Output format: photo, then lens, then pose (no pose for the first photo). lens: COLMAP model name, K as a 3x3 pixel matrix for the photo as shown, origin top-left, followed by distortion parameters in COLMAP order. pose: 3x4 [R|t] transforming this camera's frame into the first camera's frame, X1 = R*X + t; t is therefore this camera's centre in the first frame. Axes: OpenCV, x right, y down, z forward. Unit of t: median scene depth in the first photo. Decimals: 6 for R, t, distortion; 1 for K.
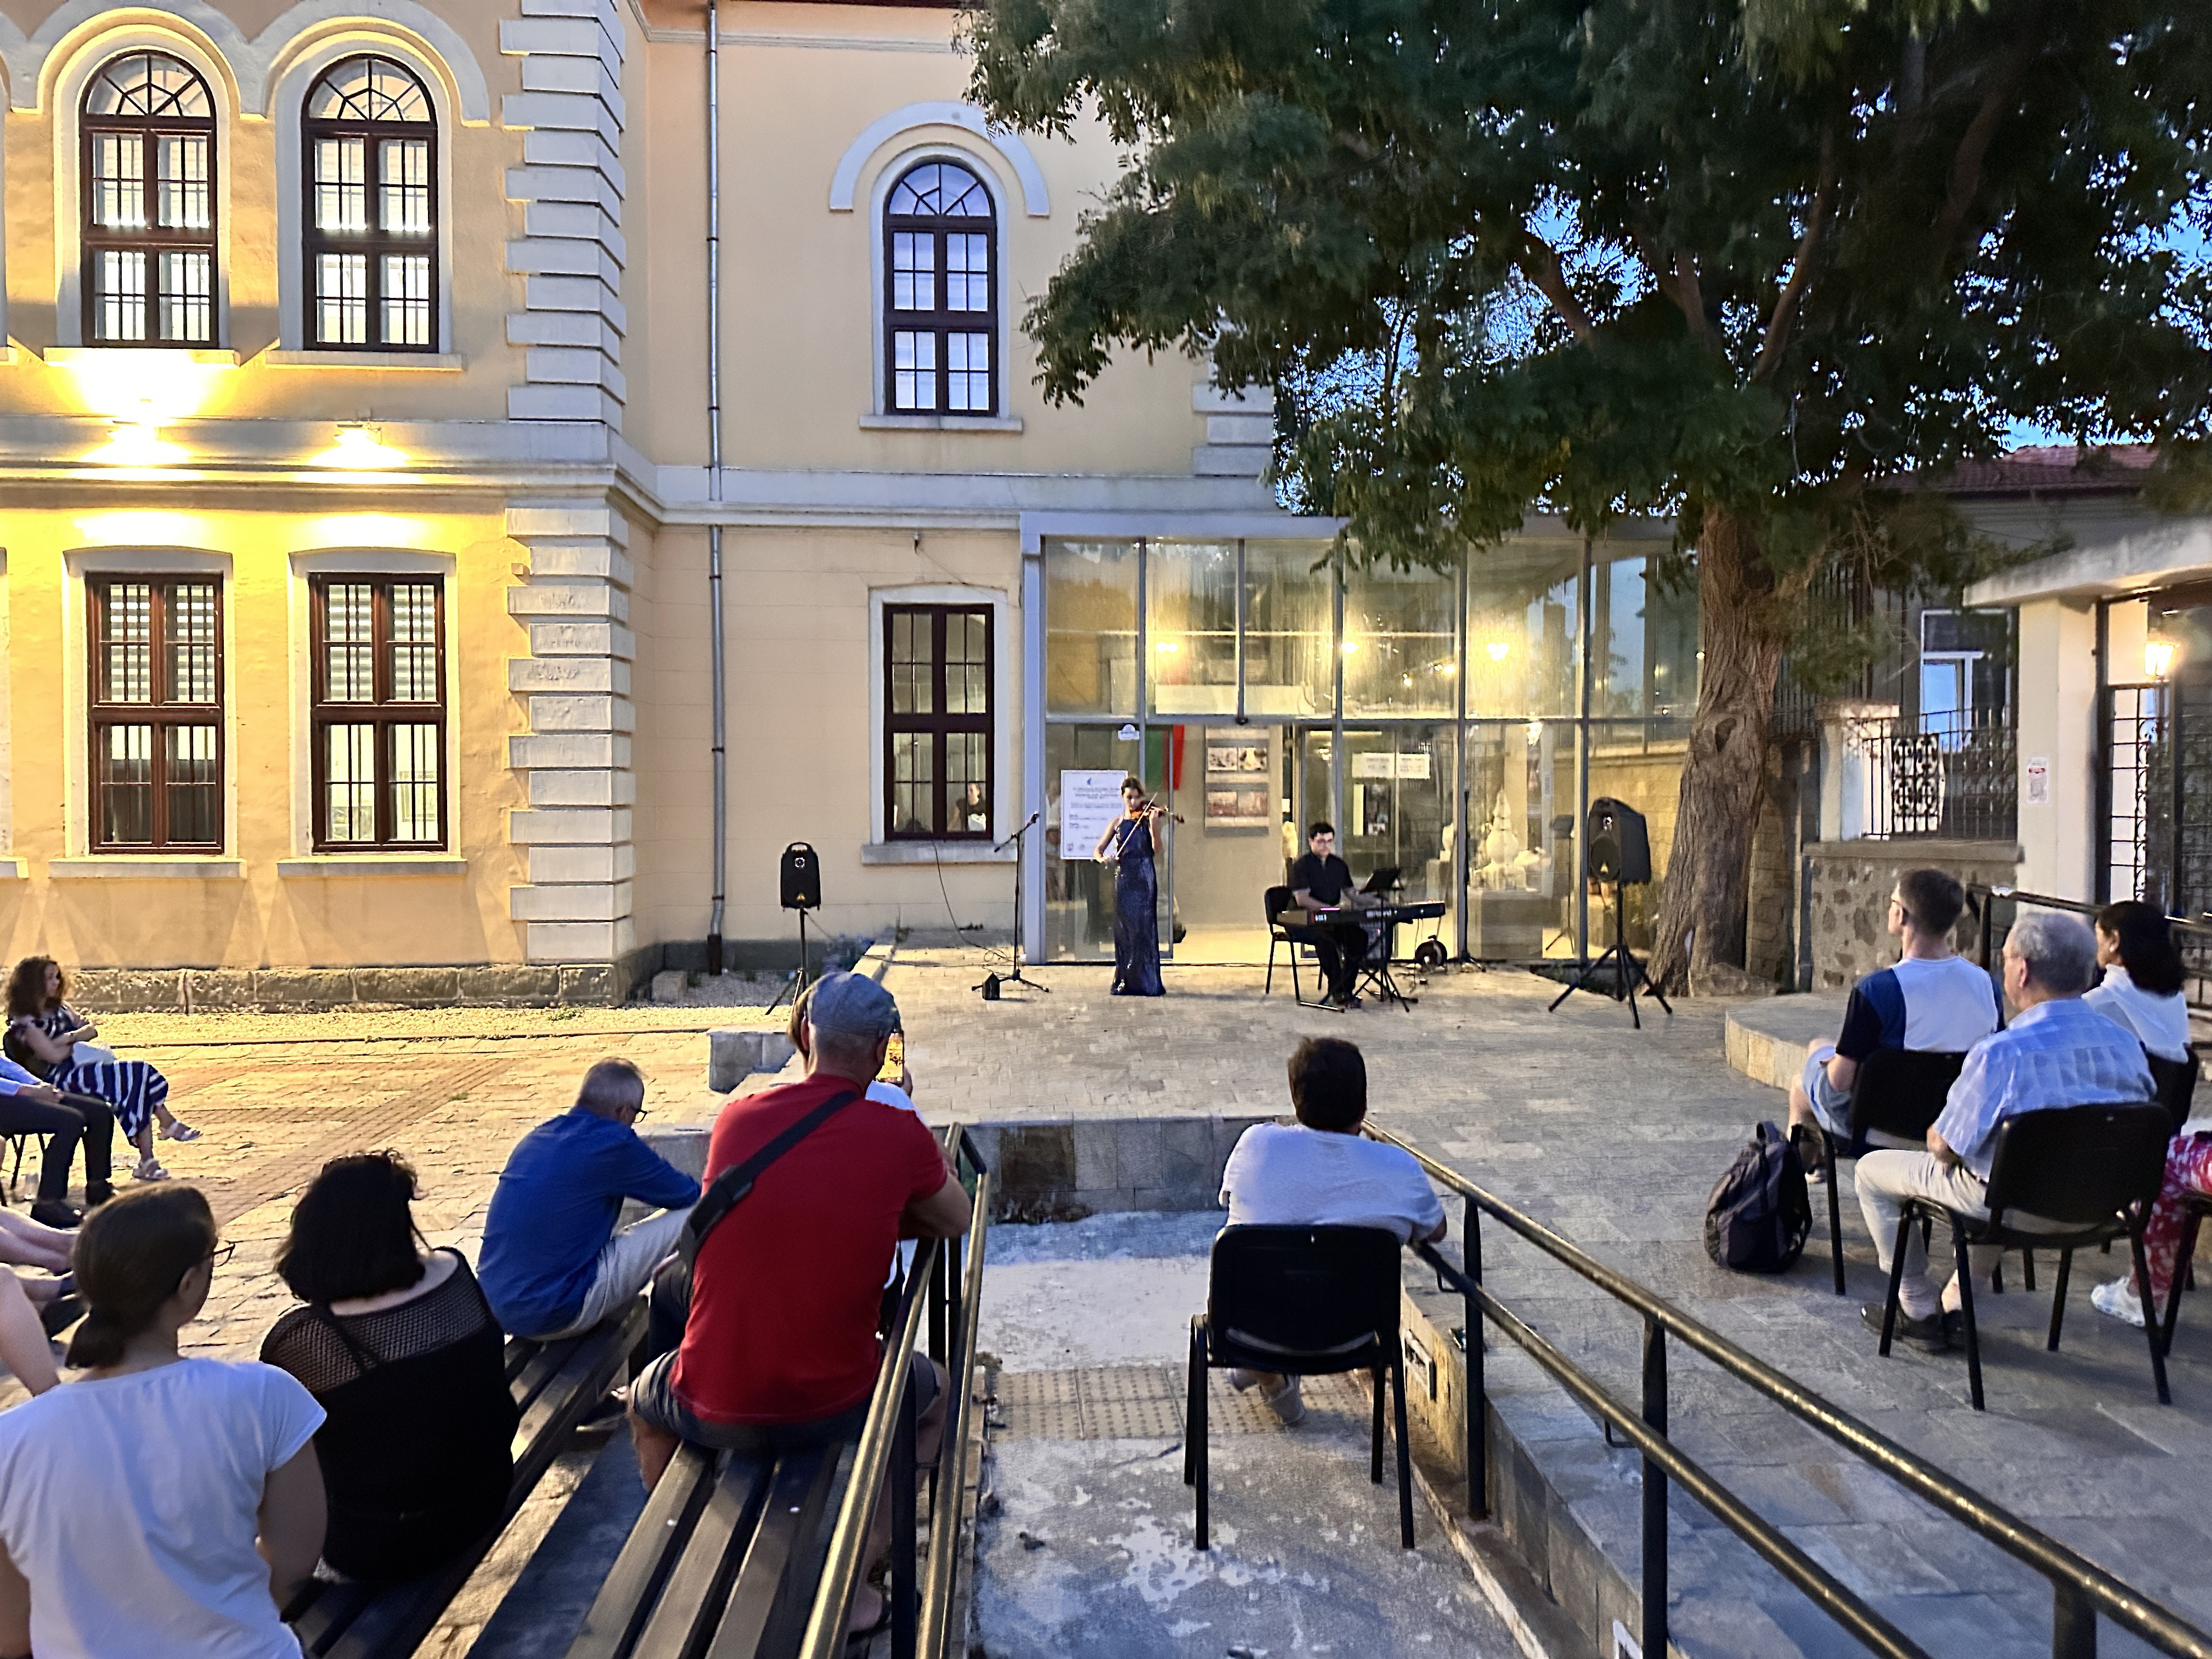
lens RADIAL K [[1535.2, 0, 1105.0], [0, 1535.2, 812.3], [0, 0, 1]] dist [0.064116, -0.066904]
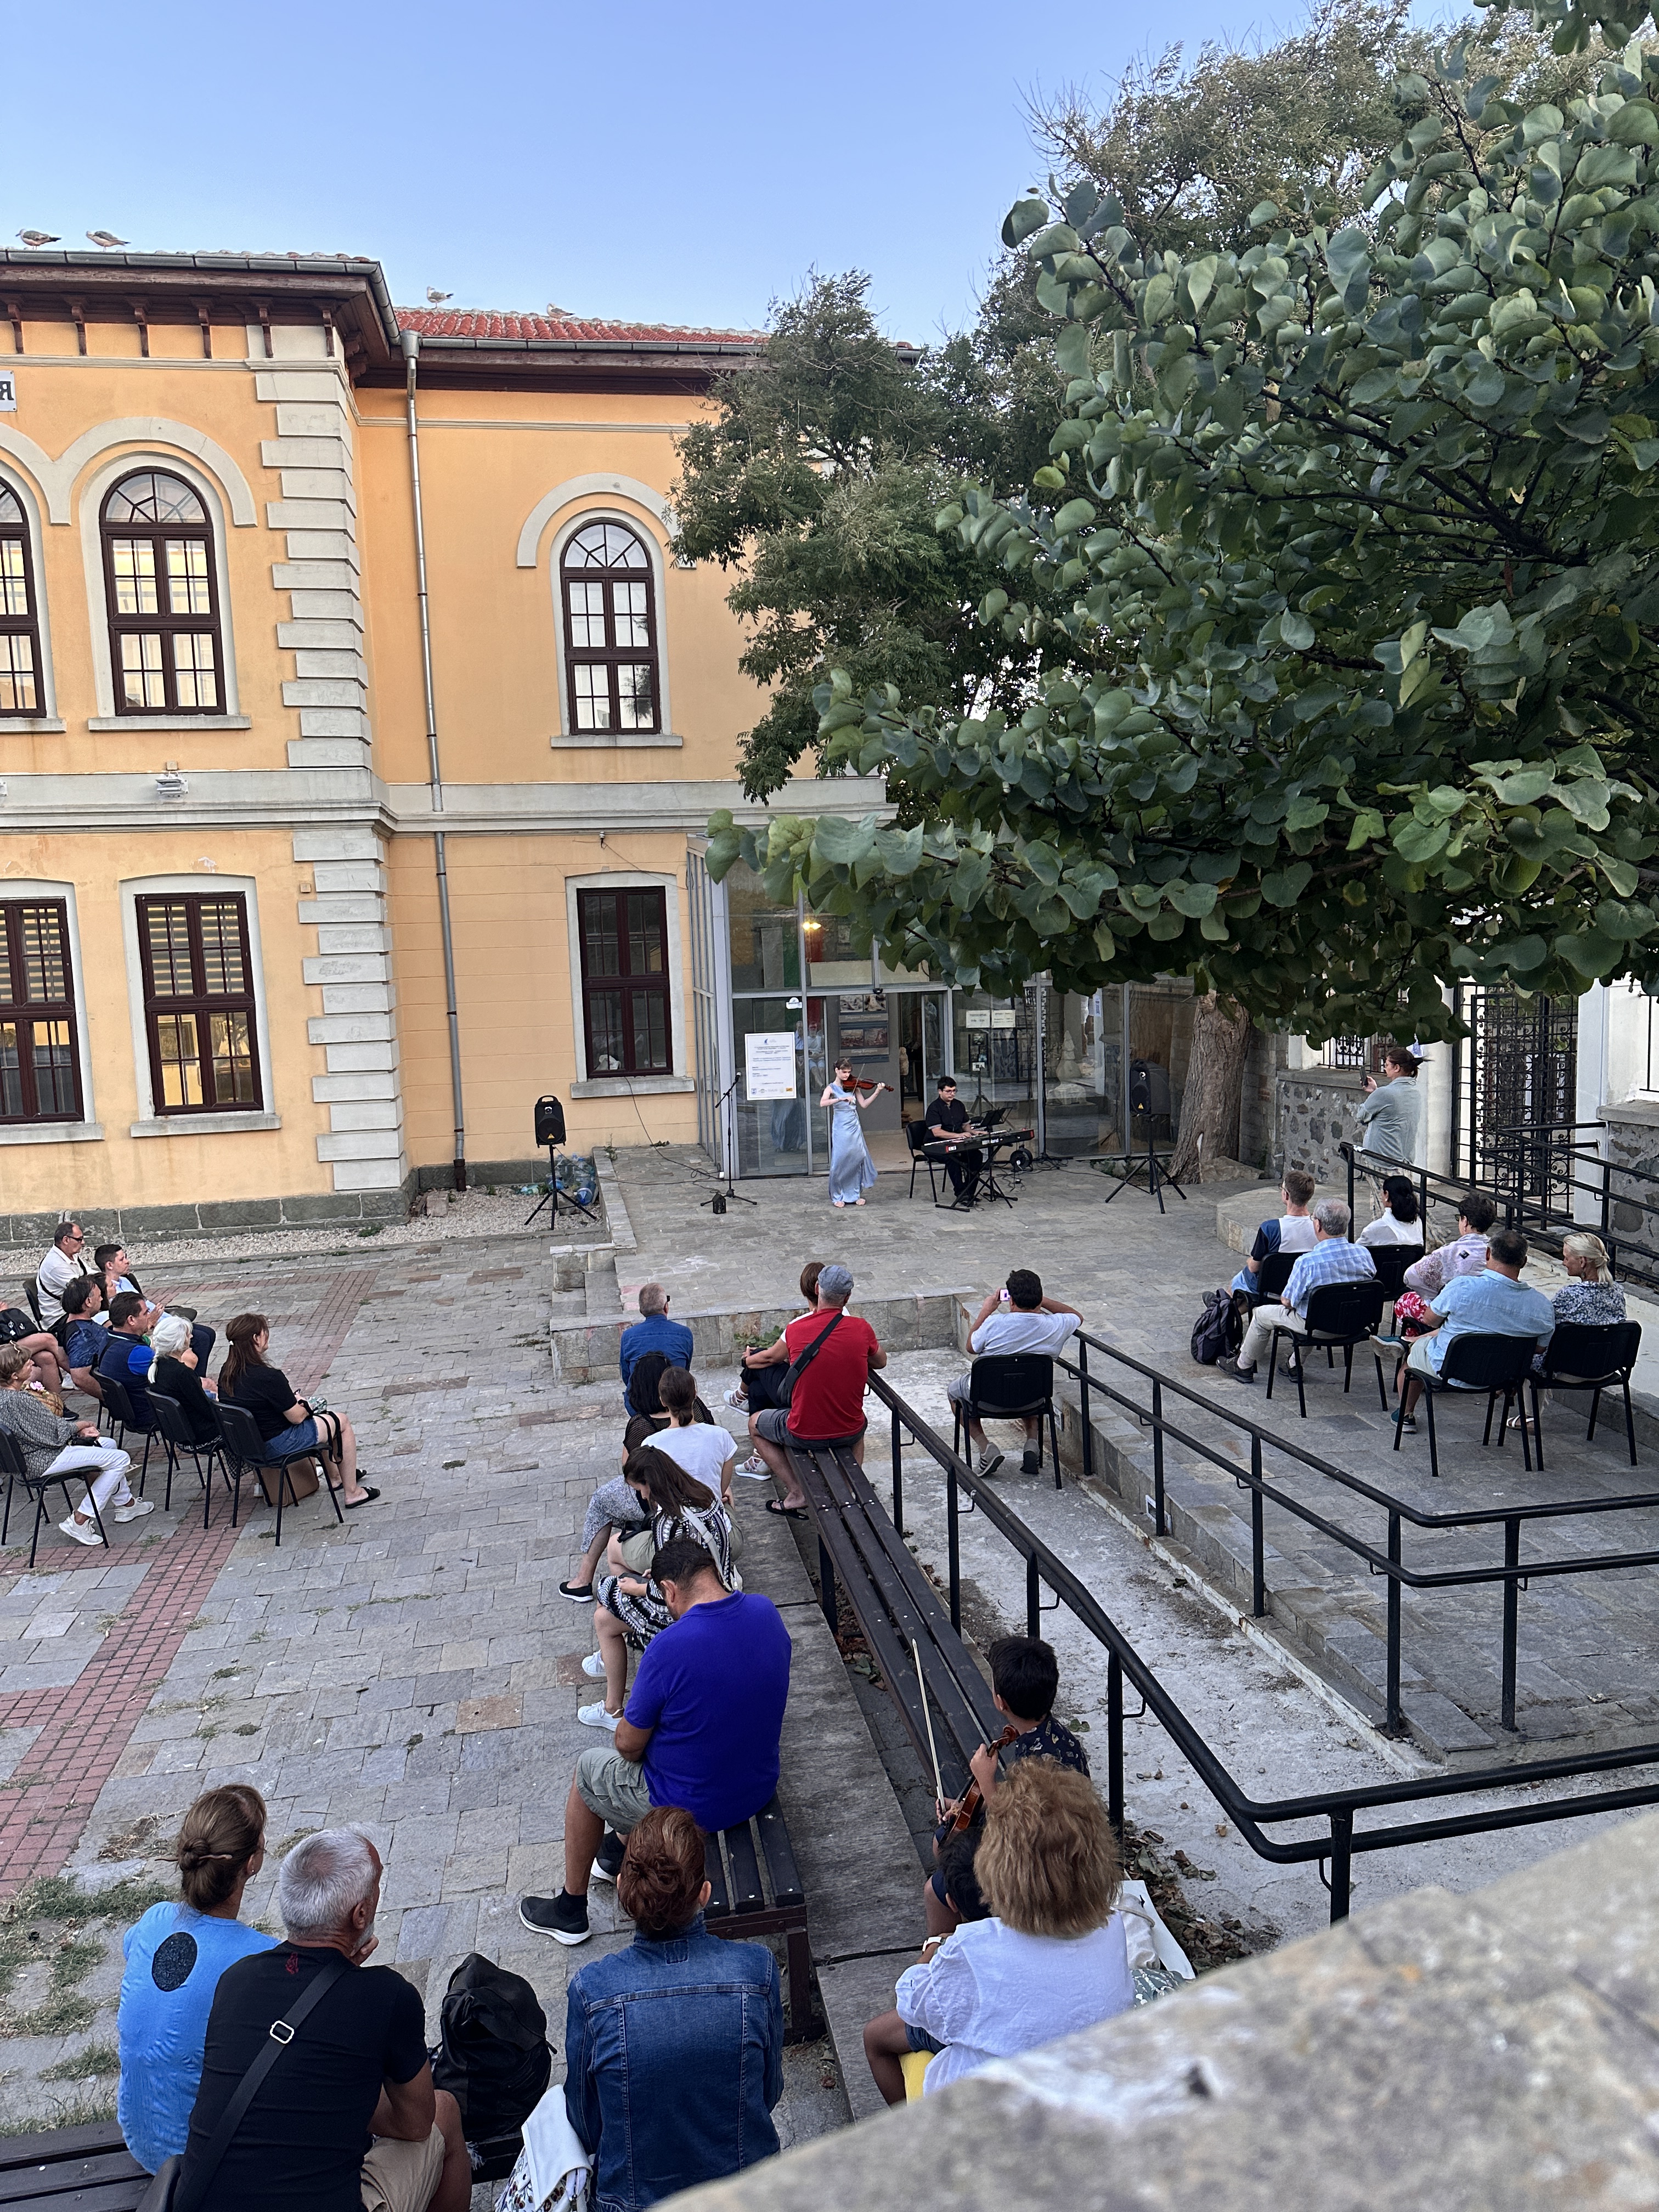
lens RADIAL K [[1535.2, 0, 798.1], [0, 1535.2, 1113.5], [0, 0, 1]] dist [0.064116, -0.066904]
pose [[0.994968, -0.045746, 0.089142, -0.098344], [0.036702, 0.994252, 0.100578, -0.085896], [-0.093230, -0.096801, 0.990928, -0.313007]]
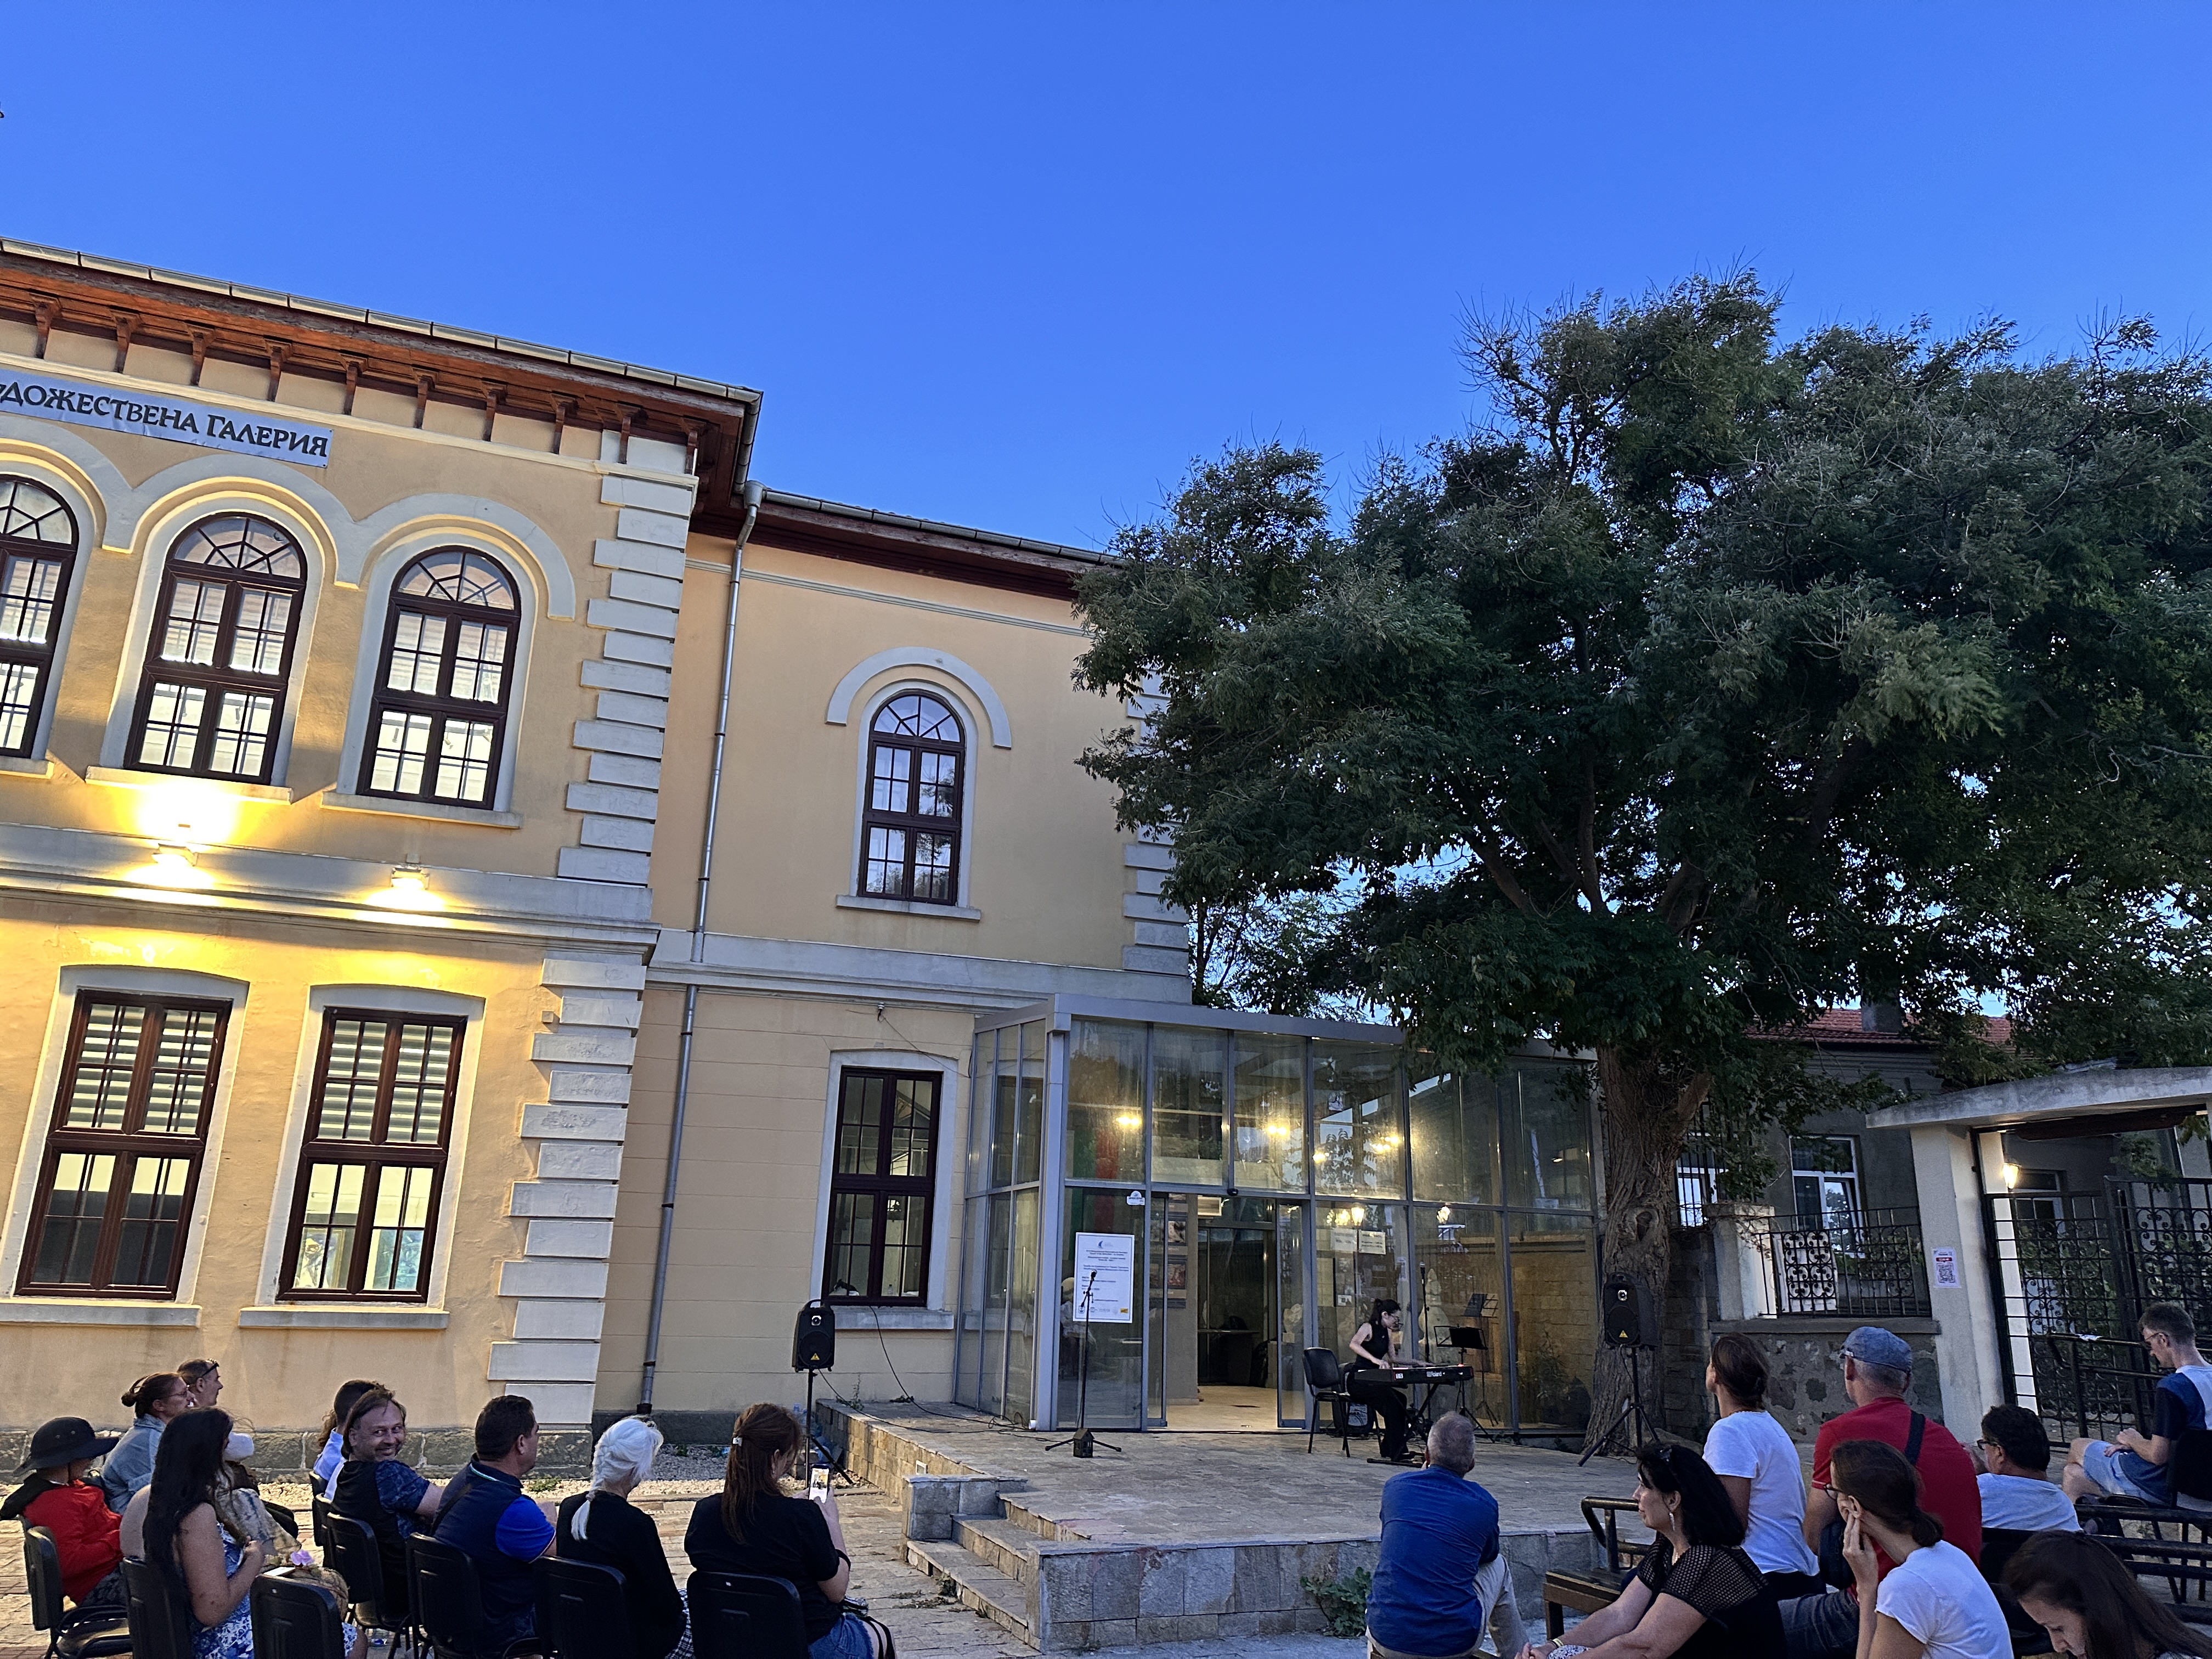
lens RADIAL K [[1535.2, 0, 1081.2], [0, 1535.2, 843.5], [0, 0, 1]] dist [0.064116, -0.066904]
pose [[0.965568, 0.097406, 0.241229, -0.296265], [-0.023696, 0.956335, -0.291311, 0.024156], [-0.259071, 0.275565, 0.925714, -0.074481]]
